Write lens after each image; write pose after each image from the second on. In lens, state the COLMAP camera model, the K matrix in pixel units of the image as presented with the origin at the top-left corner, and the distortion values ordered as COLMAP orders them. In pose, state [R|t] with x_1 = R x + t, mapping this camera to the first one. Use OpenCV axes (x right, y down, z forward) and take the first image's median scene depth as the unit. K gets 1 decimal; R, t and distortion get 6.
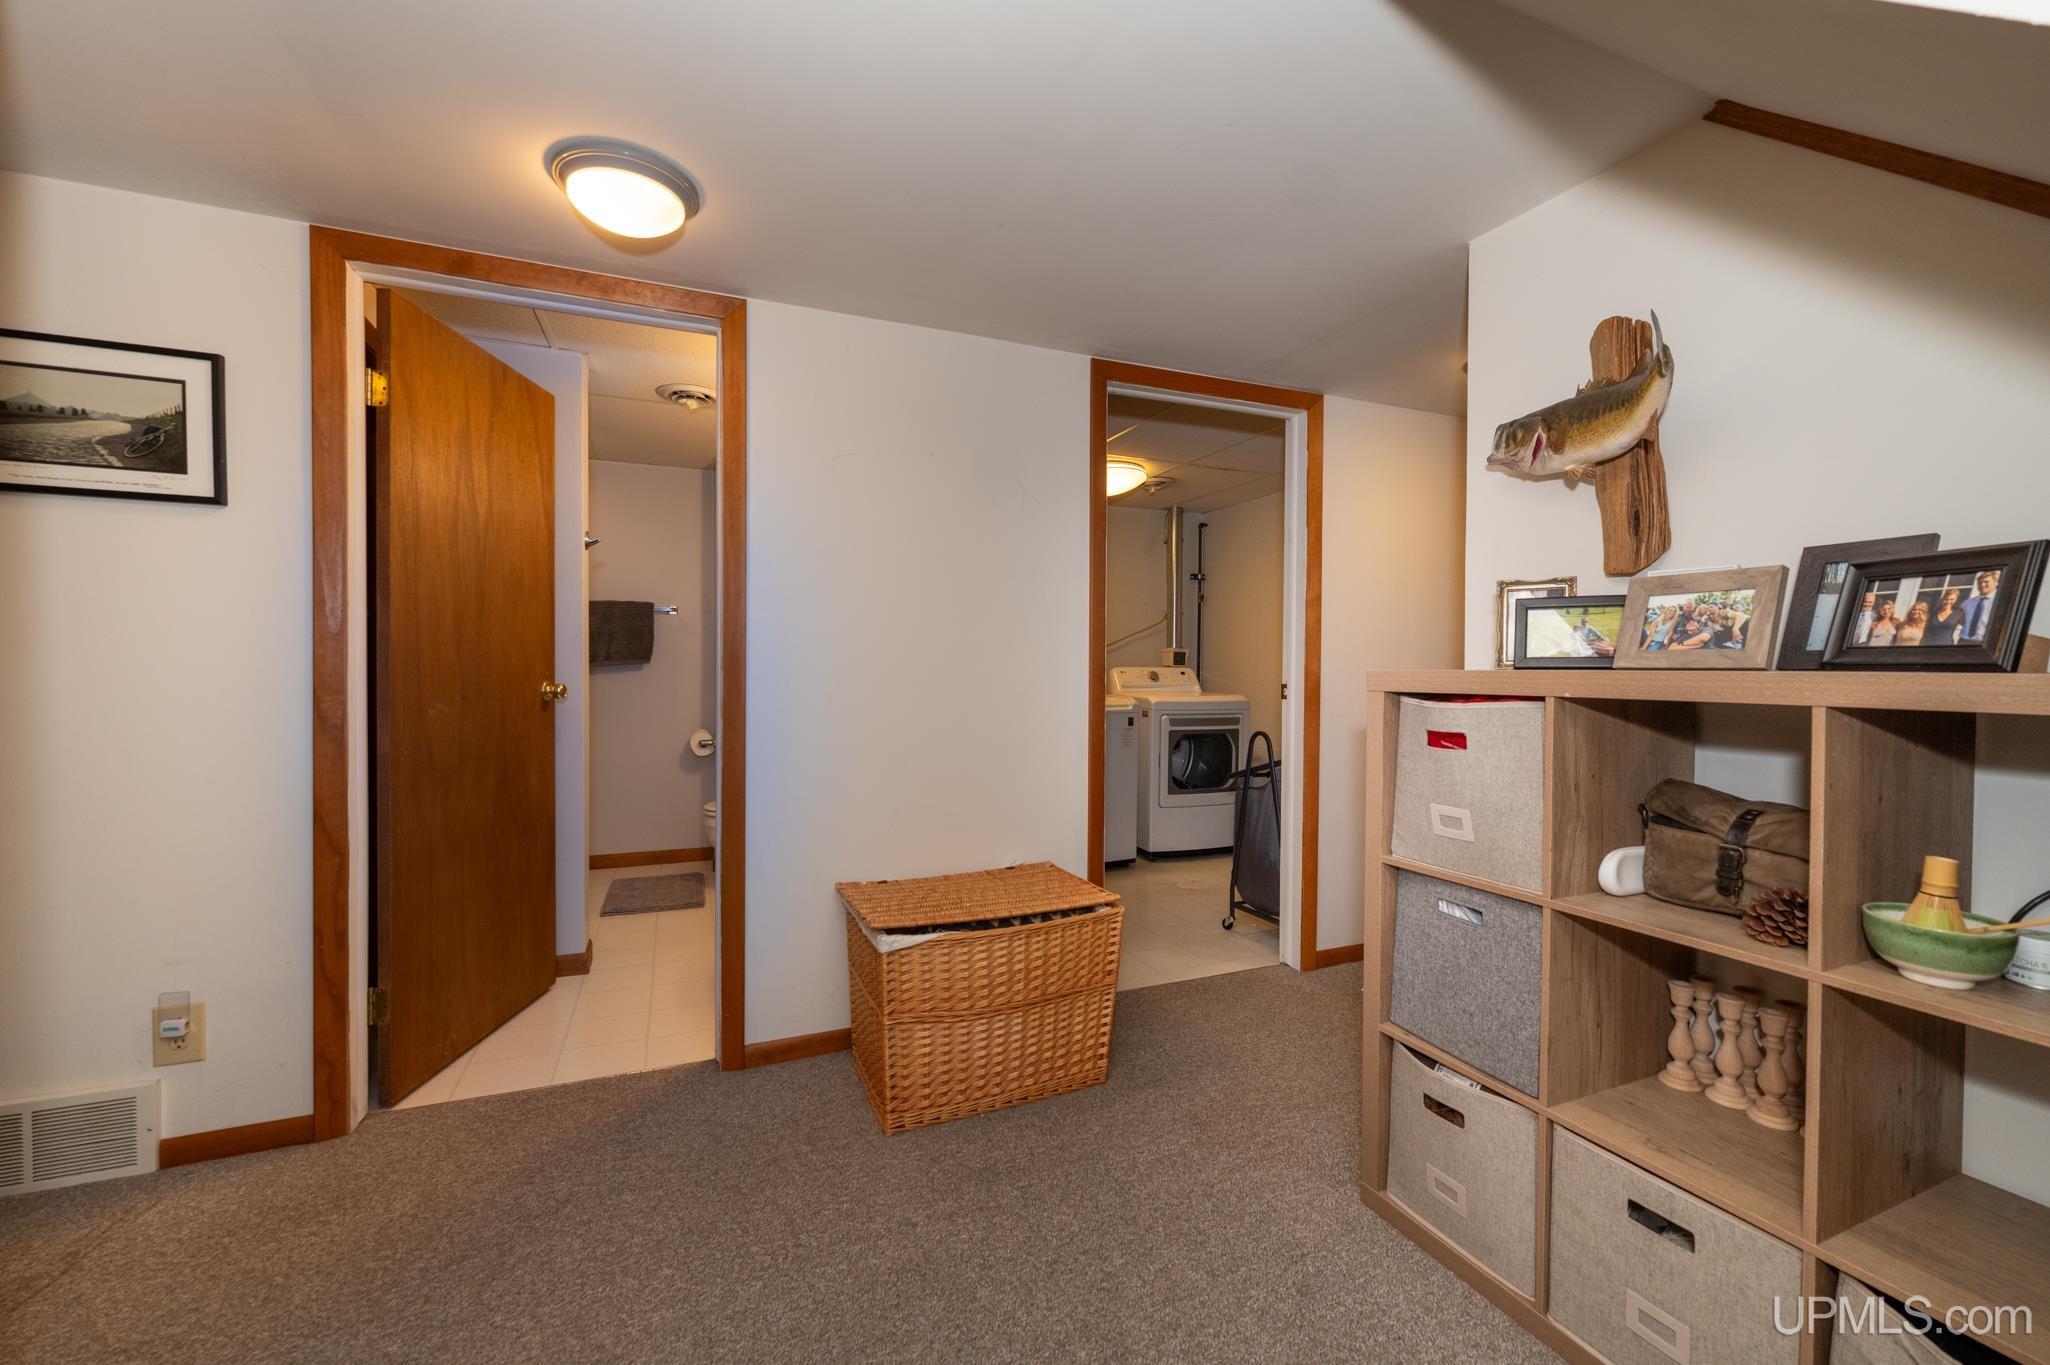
lens RADIAL K [[830.4, 0, 1013.4], [0, 830.4, 674.7], [0, 0, 1]] dist [0.016315, 0.000174]
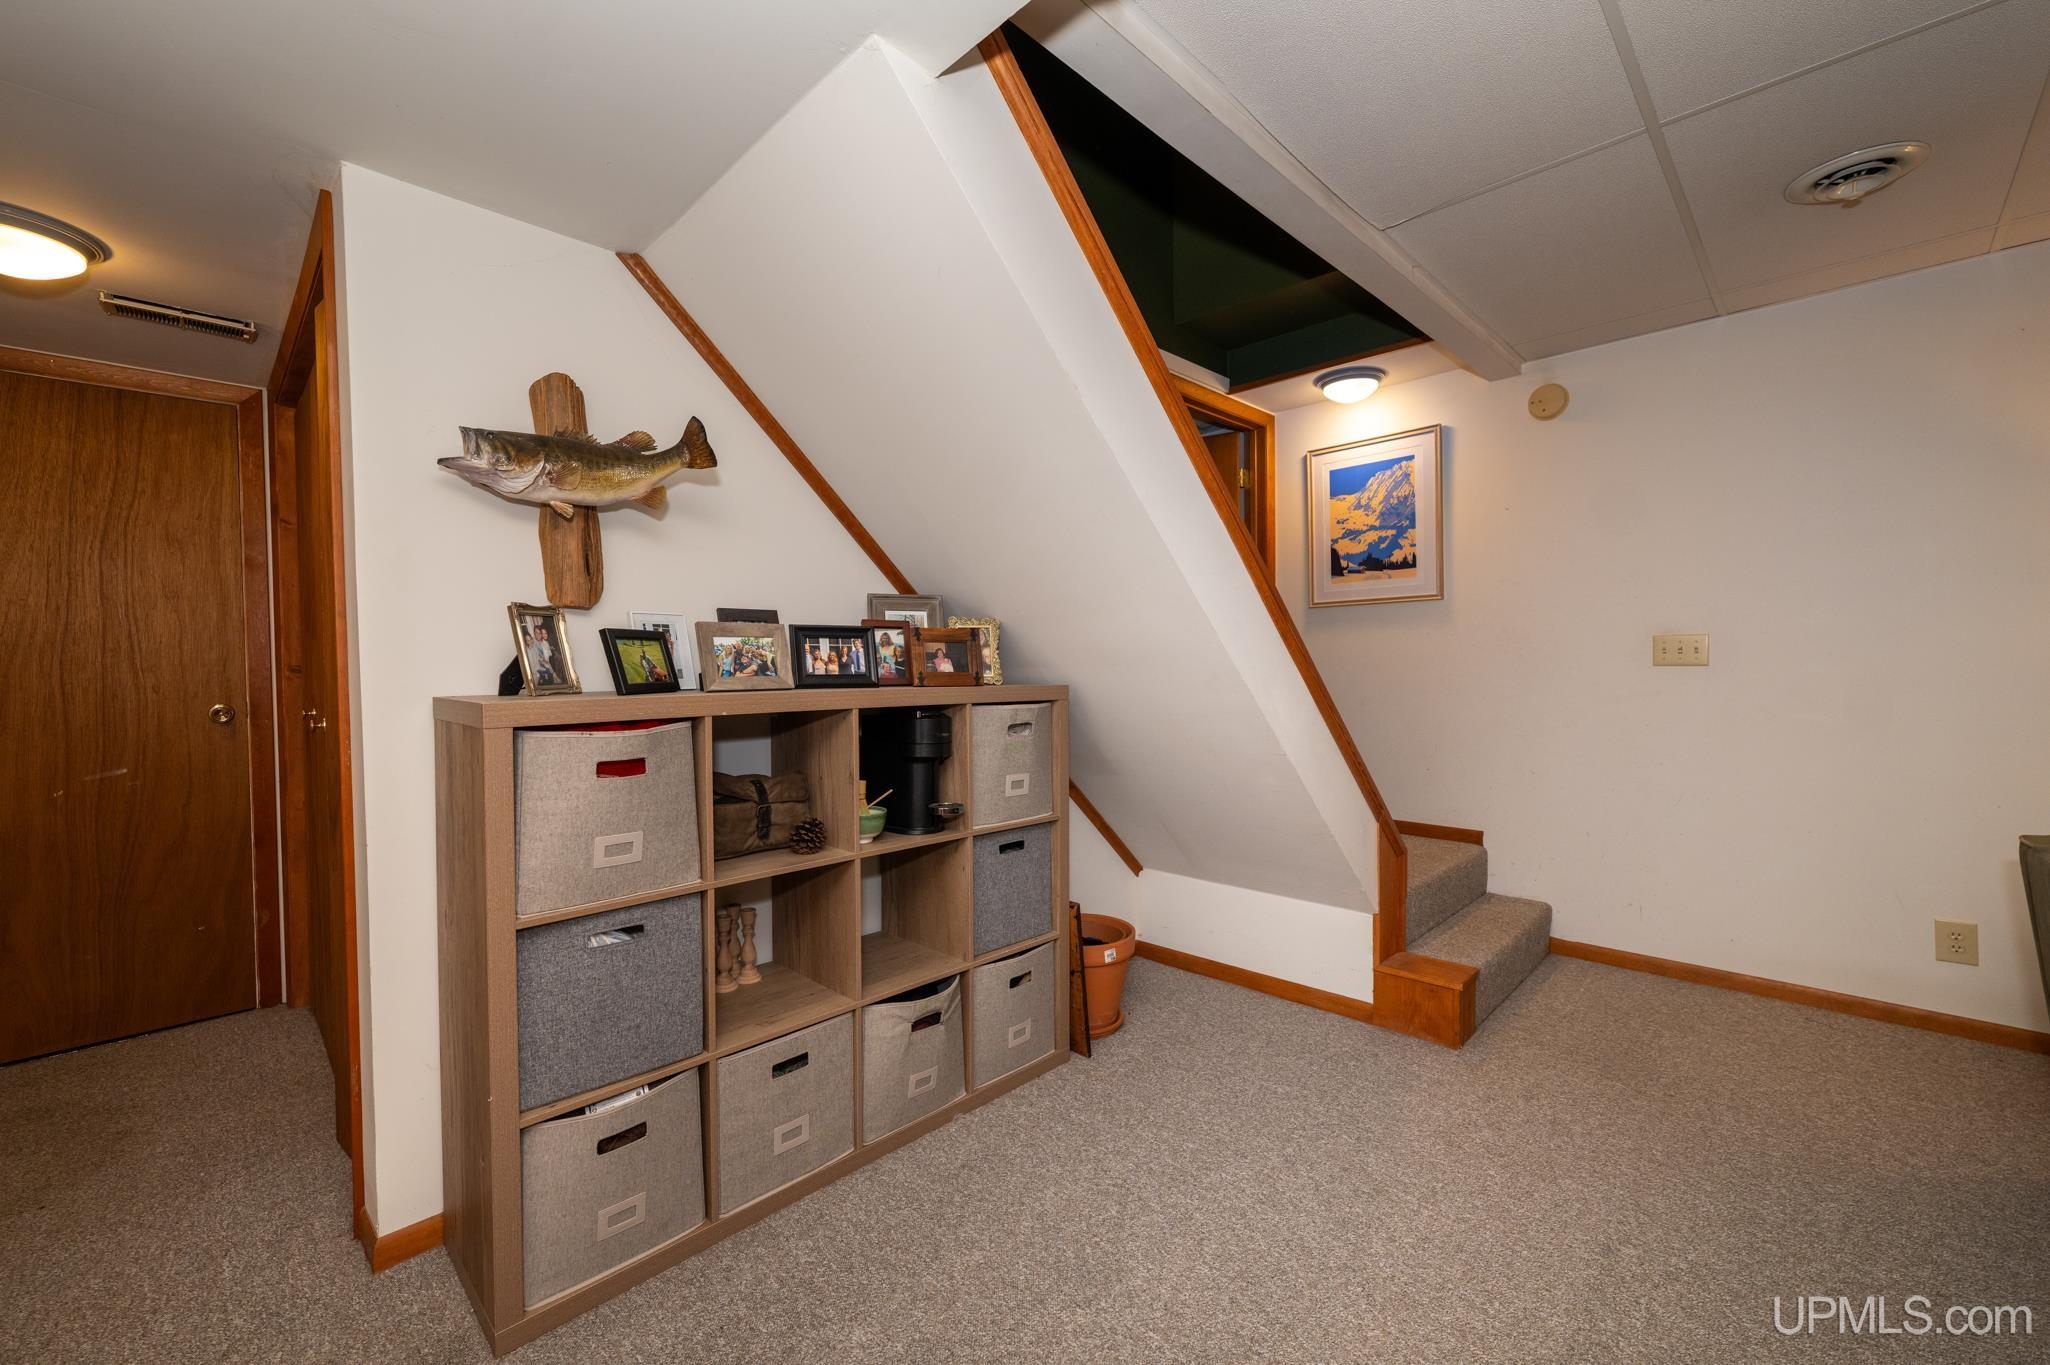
lens RADIAL K [[830.4, 0, 1017.4], [0, 830.4, 680.7], [0, 0, 1]] dist [0.016315, 0.000174]
pose [[-0.367868, -0.020207, 0.929658, -0.713918], [0.016748, 0.999458, 0.028352, -0.056988], [-0.929727, 0.026000, -0.367330, 1.125847]]
